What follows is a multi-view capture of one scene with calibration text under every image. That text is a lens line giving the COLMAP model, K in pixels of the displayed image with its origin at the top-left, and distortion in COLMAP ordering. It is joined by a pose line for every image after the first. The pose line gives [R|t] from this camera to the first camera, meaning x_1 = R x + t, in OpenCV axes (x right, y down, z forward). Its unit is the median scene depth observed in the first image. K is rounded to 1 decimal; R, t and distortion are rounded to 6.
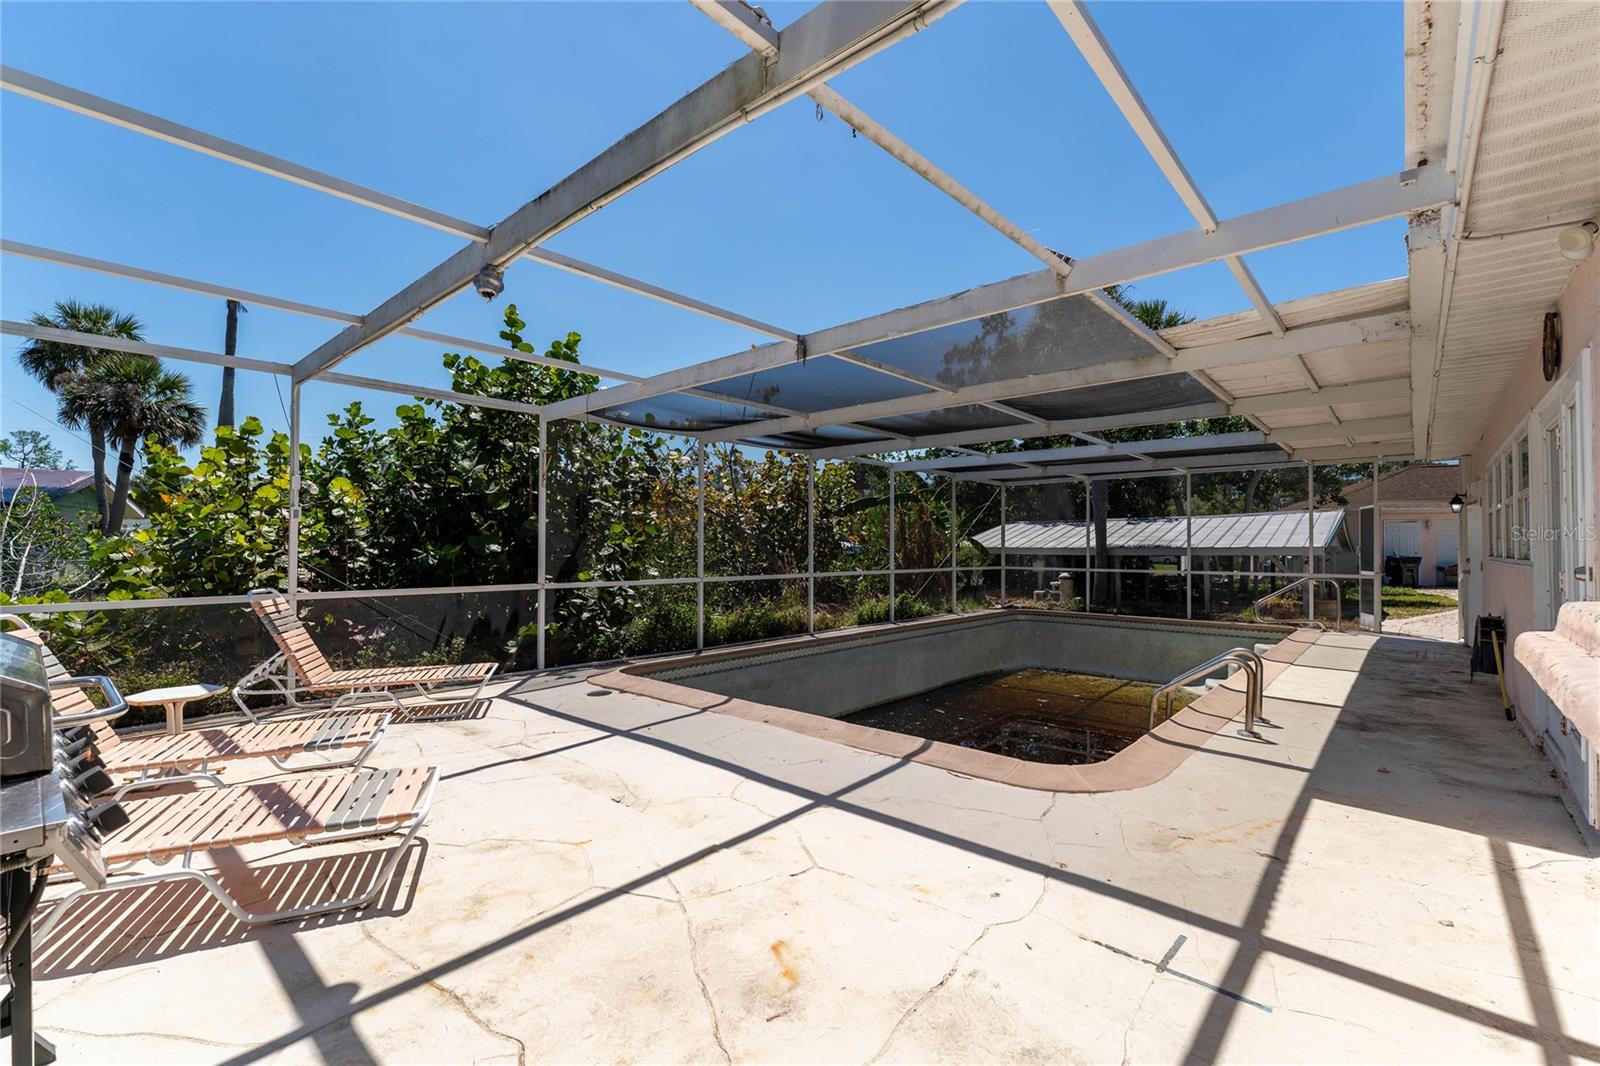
lens RADIAL K [[693.4, 0, 800.0], [0, 693.4, 533.0], [0, 0, 1]] dist [-0.003813, 0.000156]
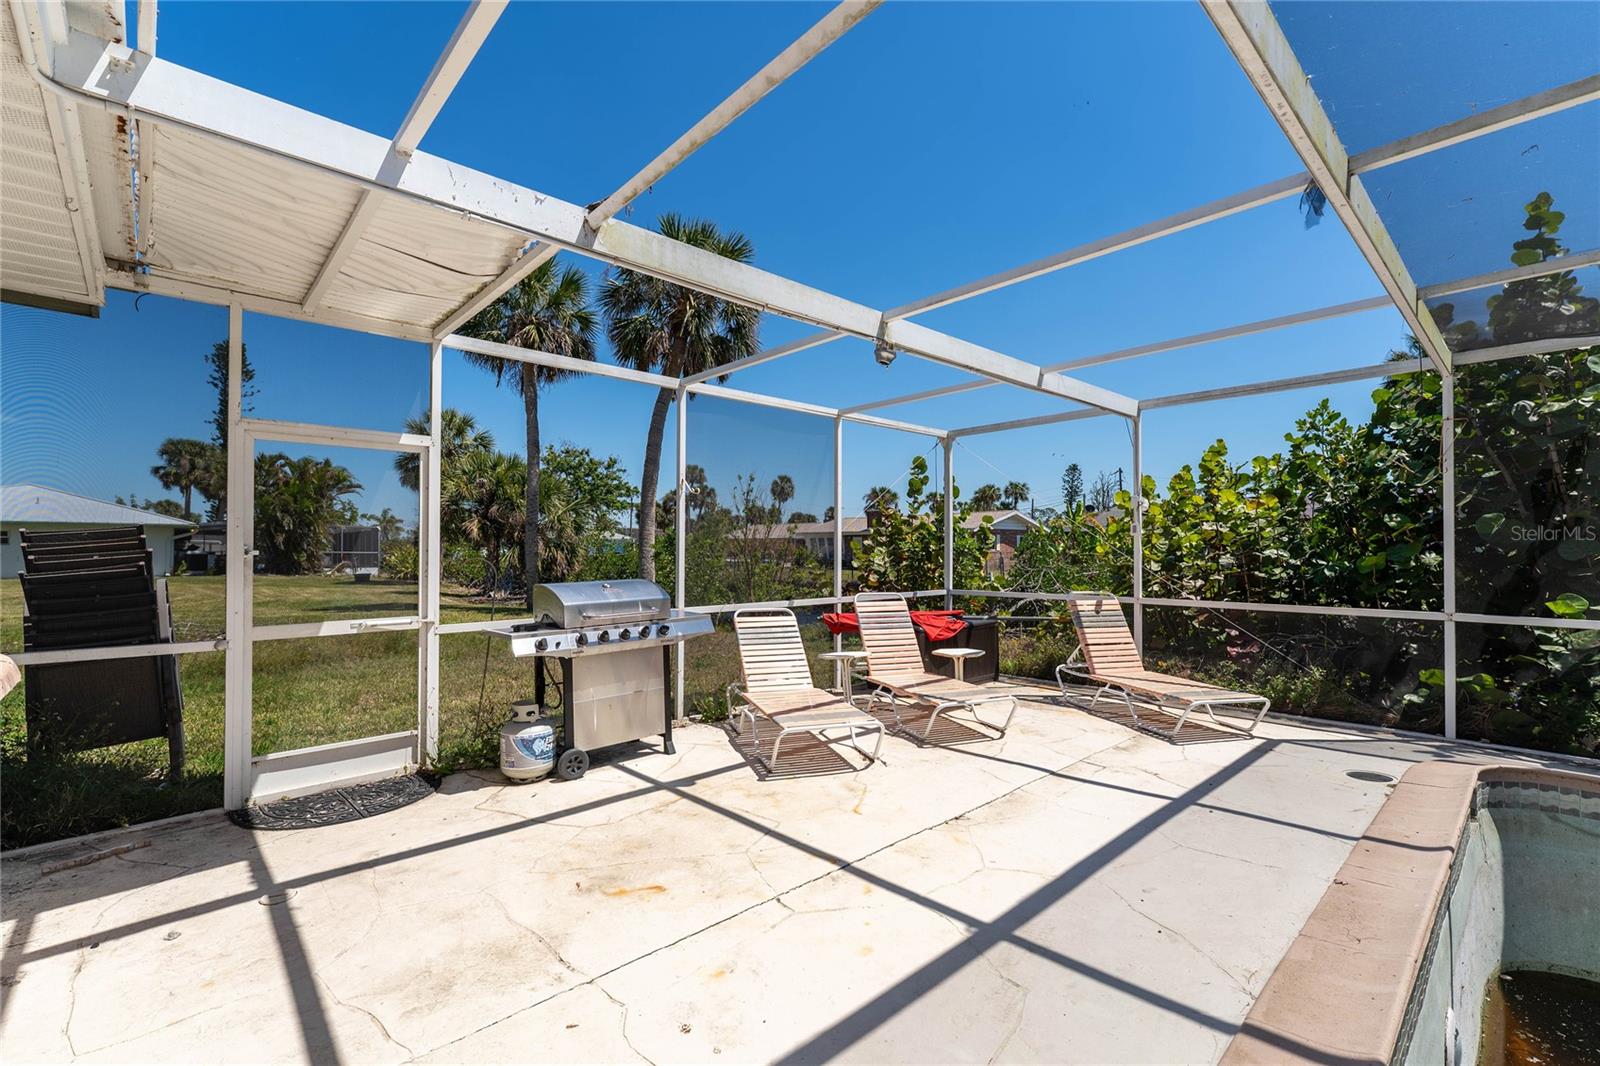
lens RADIAL K [[693.4, 0, 800.0], [0, 693.4, 533.0], [0, 0, 1]] dist [-0.003813, 0.000156]
pose [[-0.098953, -0.030330, -0.994630, 0.618811], [0.017129, 0.999335, -0.032178, 0.009845], [0.994945, -0.020222, -0.098367, 0.734228]]
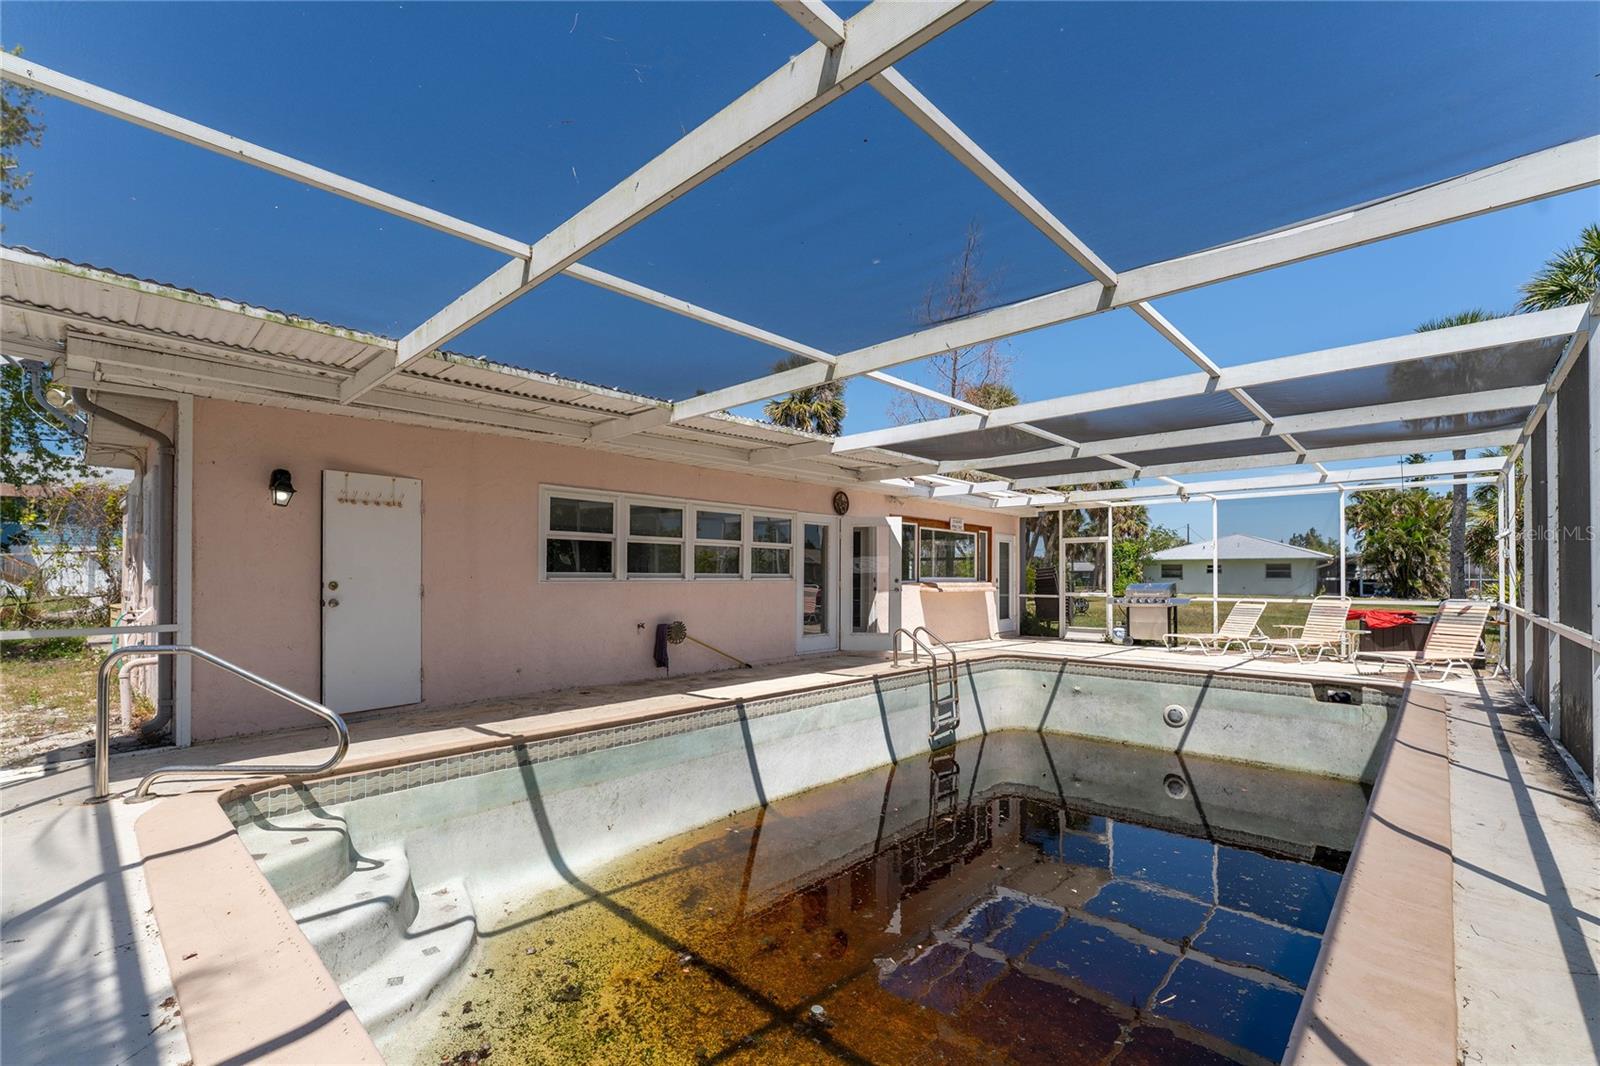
lens RADIAL K [[683.2, 0, 799.0], [0, 683.2, 572.1], [0, 0, 1]] dist [0.000732, -0.000334]
pose [[-0.999439, -0.004855, 0.033151, 0.998978], [-0.005797, 0.999581, -0.028357, 0.087699], [-0.032999, -0.028533, -0.999048, 3.302204]]
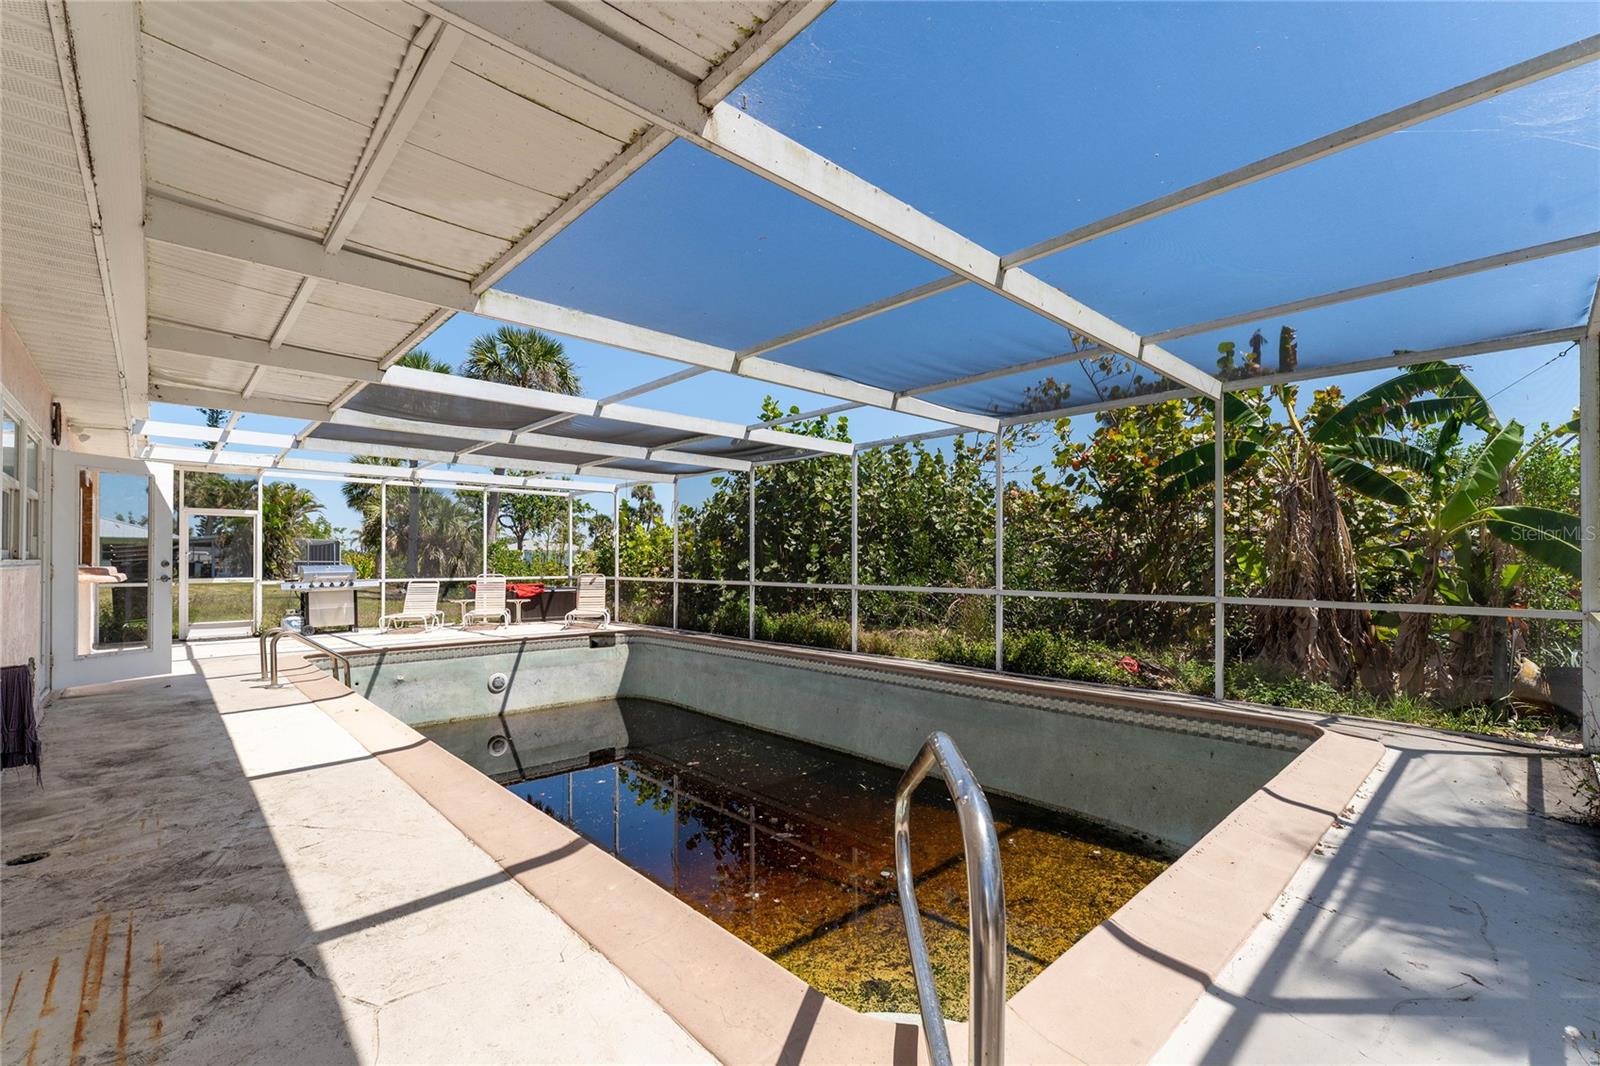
lens RADIAL K [[683.2, 0, 799.0], [0, 683.2, 572.1], [0, 0, 1]] dist [0.000732, -0.000334]
pose [[-0.091742, 0.009947, -0.995733, 2.113323], [0.018081, 0.999802, 0.008321, 0.082465], [0.995619, -0.017240, -0.091904, 2.432243]]
